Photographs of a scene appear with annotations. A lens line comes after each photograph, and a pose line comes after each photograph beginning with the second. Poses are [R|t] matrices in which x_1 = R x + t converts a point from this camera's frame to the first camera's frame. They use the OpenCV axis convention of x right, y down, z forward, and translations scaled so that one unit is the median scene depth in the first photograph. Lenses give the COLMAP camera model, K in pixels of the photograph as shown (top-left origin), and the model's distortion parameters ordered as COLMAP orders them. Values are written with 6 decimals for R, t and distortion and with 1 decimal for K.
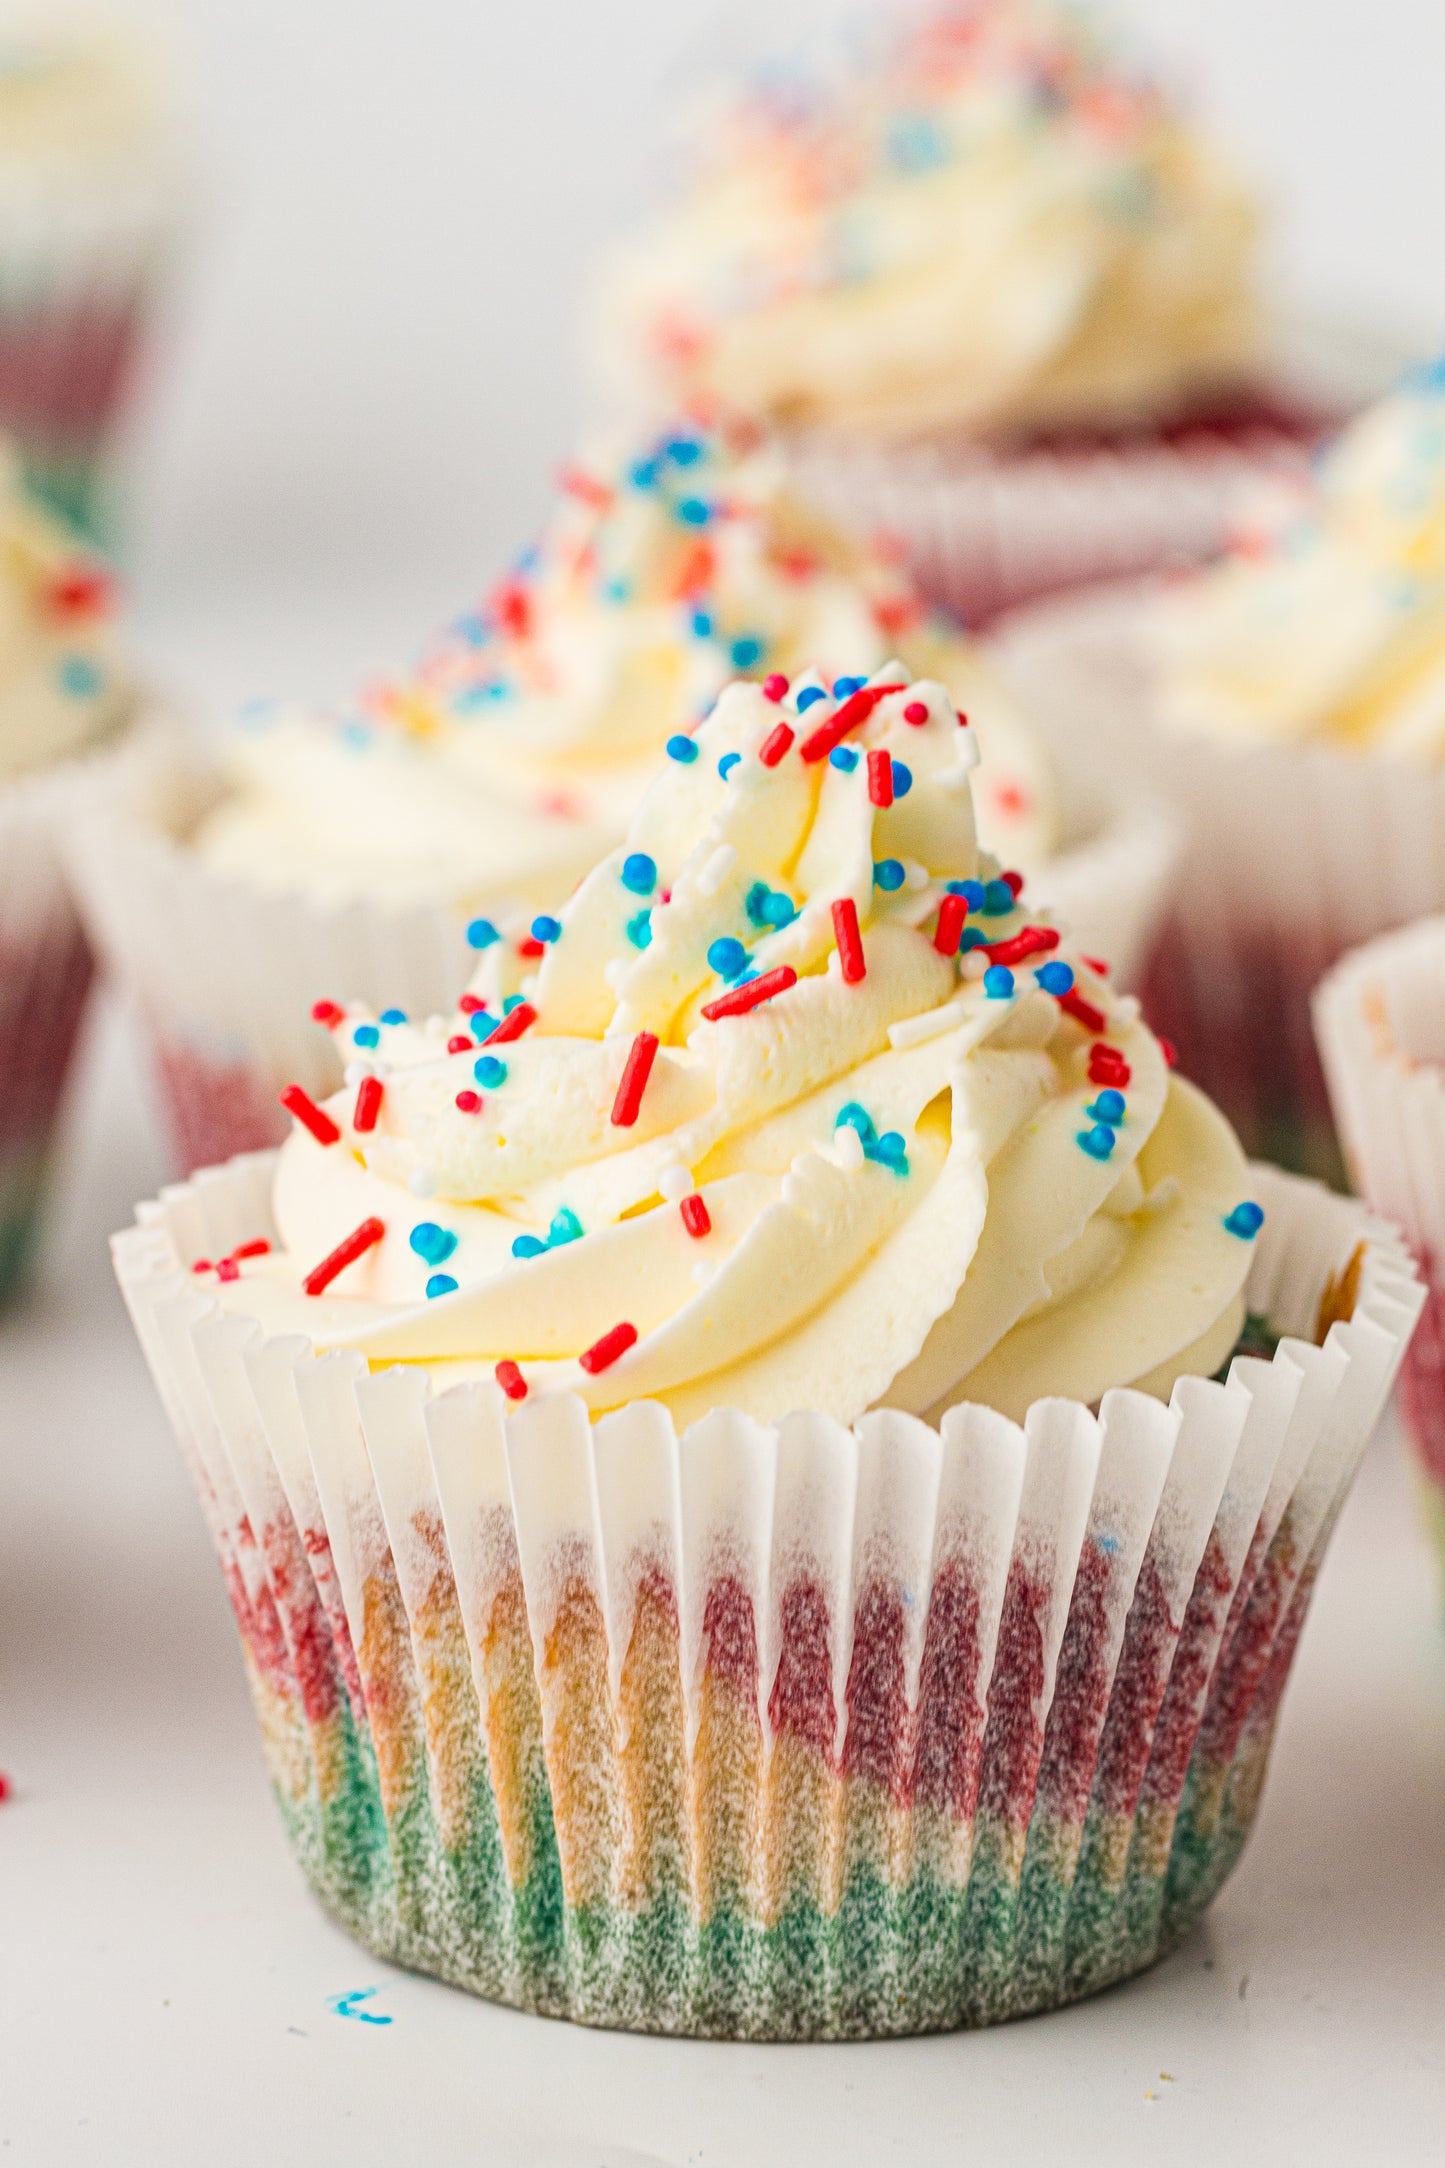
lens RADIAL K [[12267.8, 0, 722.5], [0, 12267.8, 1084.0], [0, 0, 1]] dist [-0.218612, 8.925590]
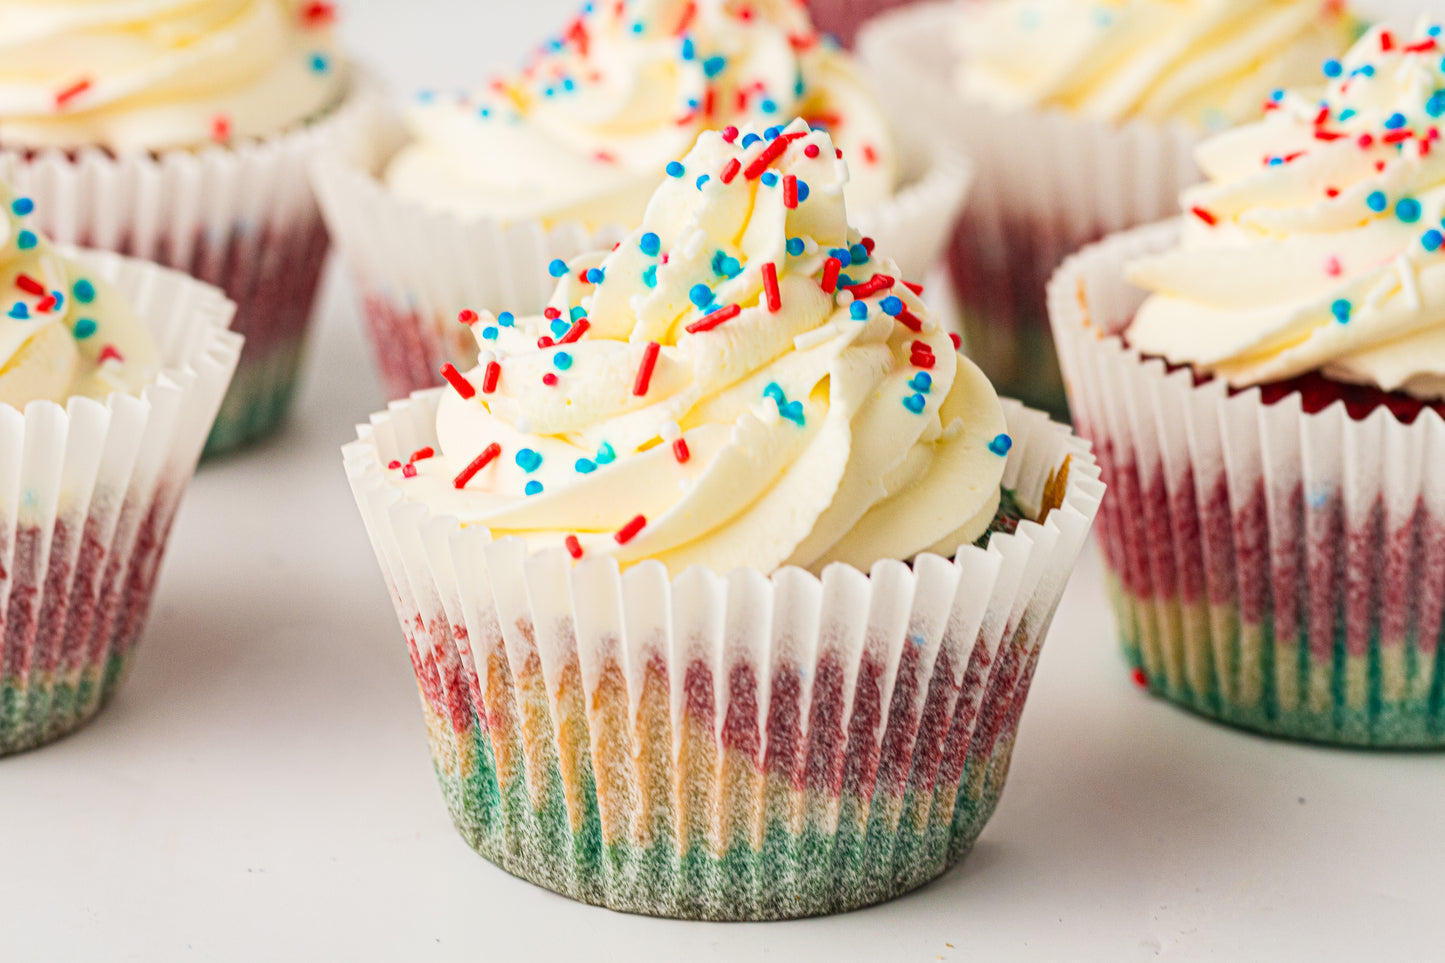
lens RADIAL K [[8176.7, 0, 722.5], [0, 8176.7, 481.5], [0, 0, 1]] dist [-0.218612, 8.925590]
pose [[0.999970, 0.007437, 0.002219, 0.001079], [-0.007579, 0.997317, 0.072804, -0.067831], [-0.001672, -0.072819, 0.997344, -0.145788]]
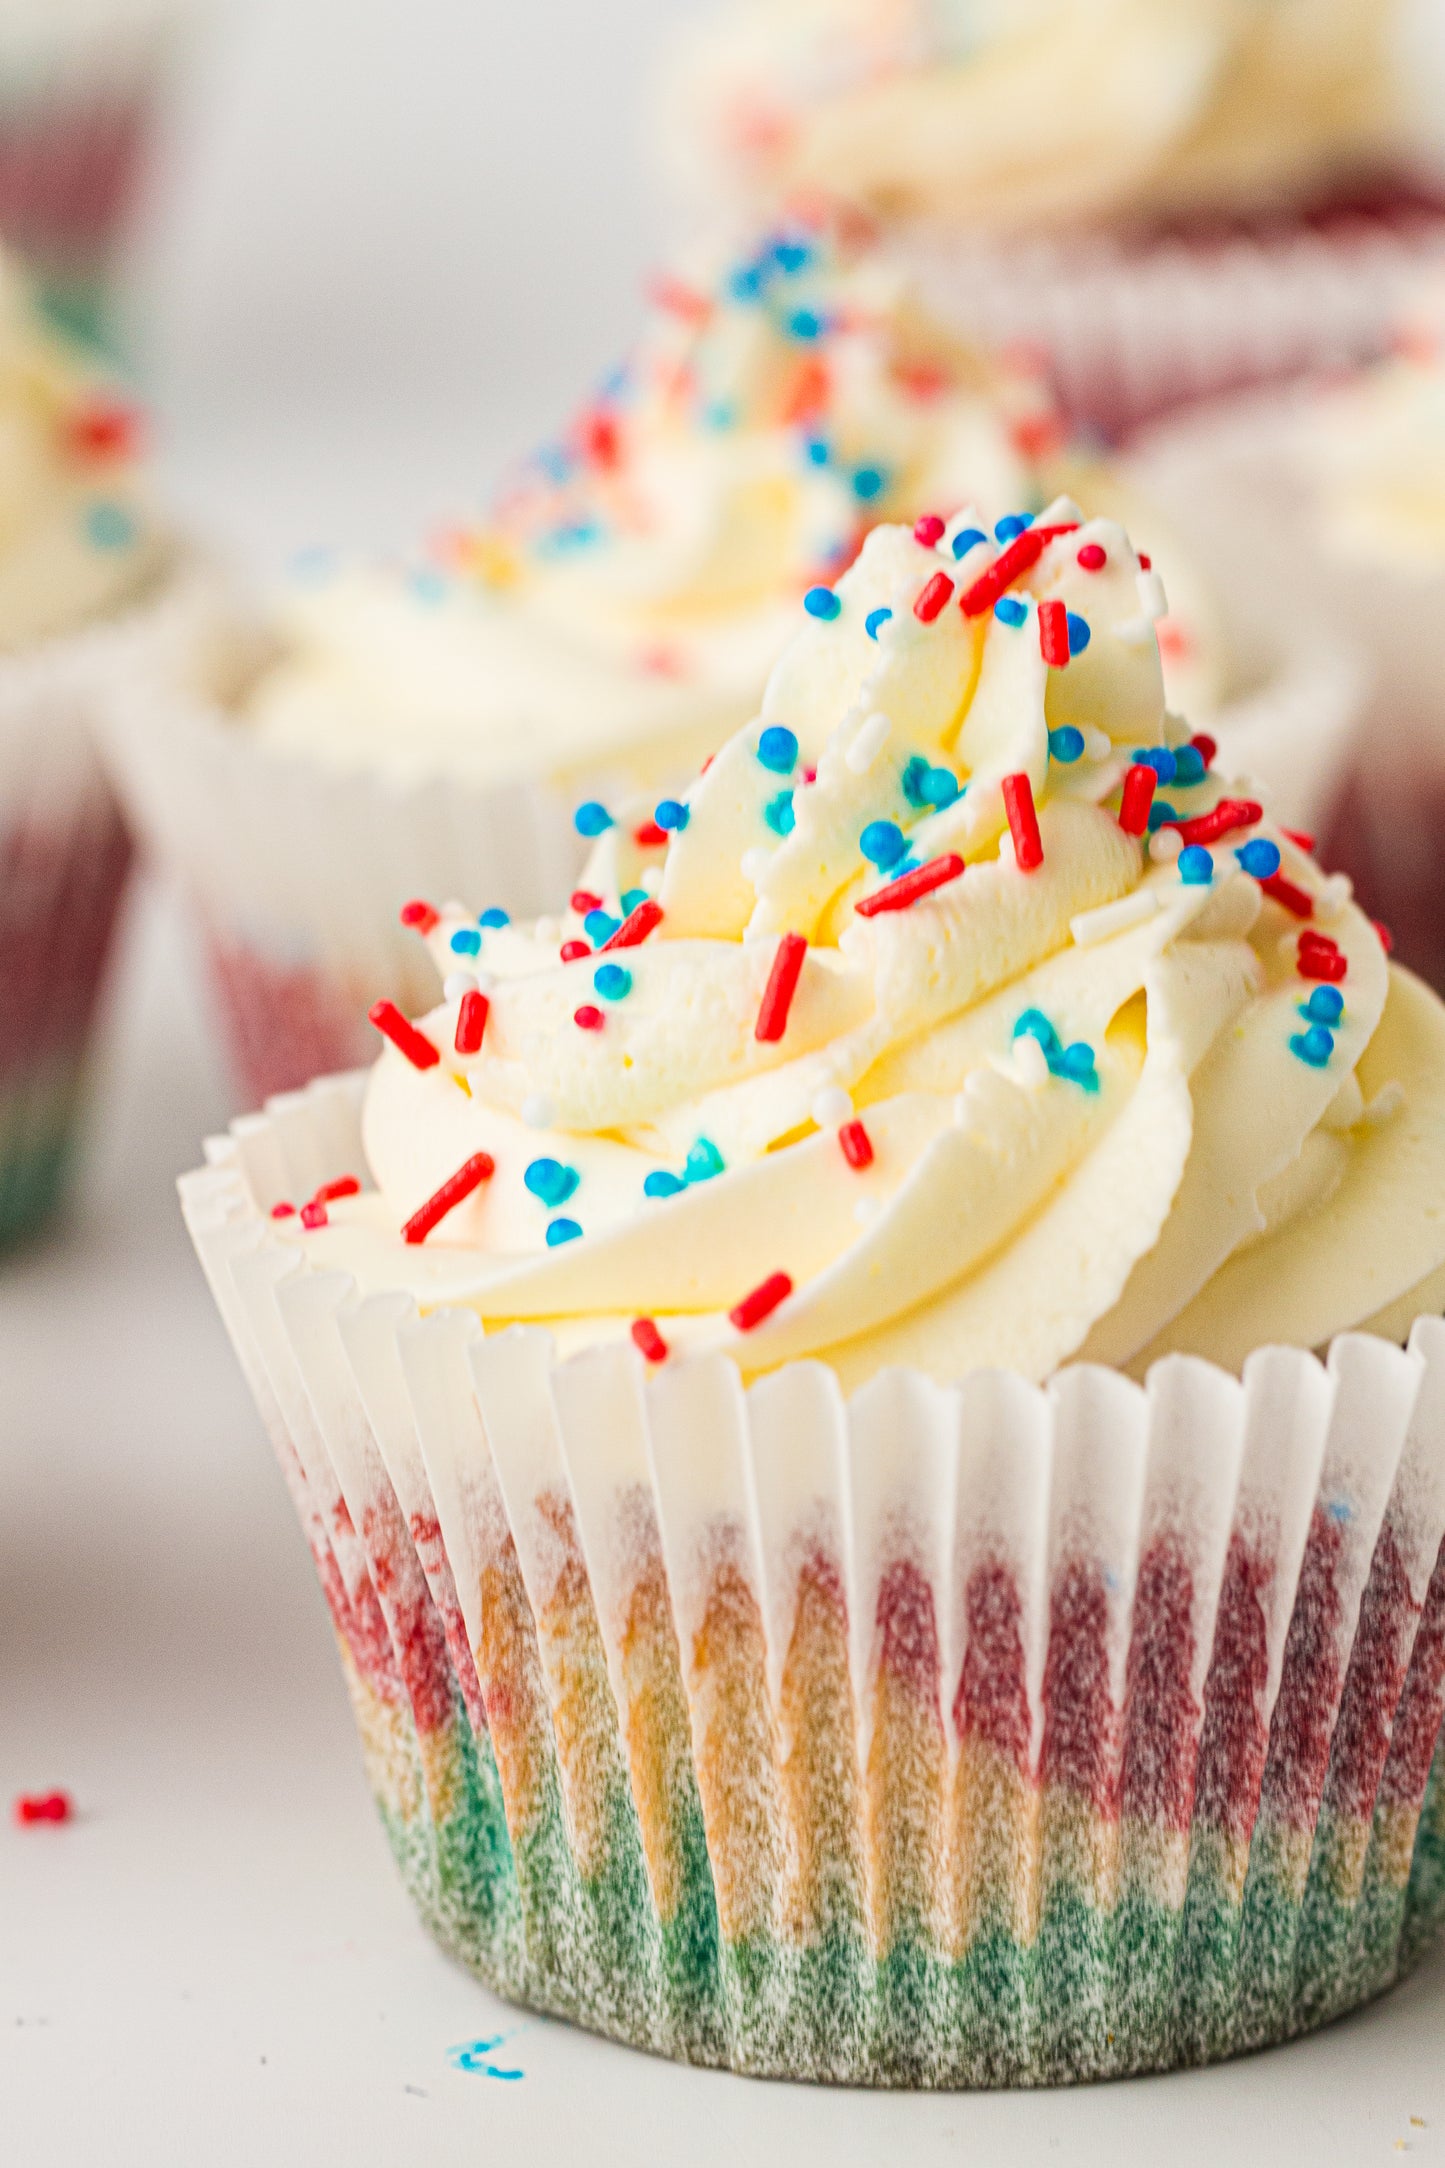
lens RADIAL K [[12267.8, 0, 722.5], [0, 12267.8, 1084.0], [0, 0, 1]] dist [-0.218612, 8.925590]
pose [[0.999728, -0.022939, 0.004126, -0.014908], [0.022859, 0.999568, 0.018496, -0.009654], [-0.004549, -0.018397, 0.999820, 0.132579]]
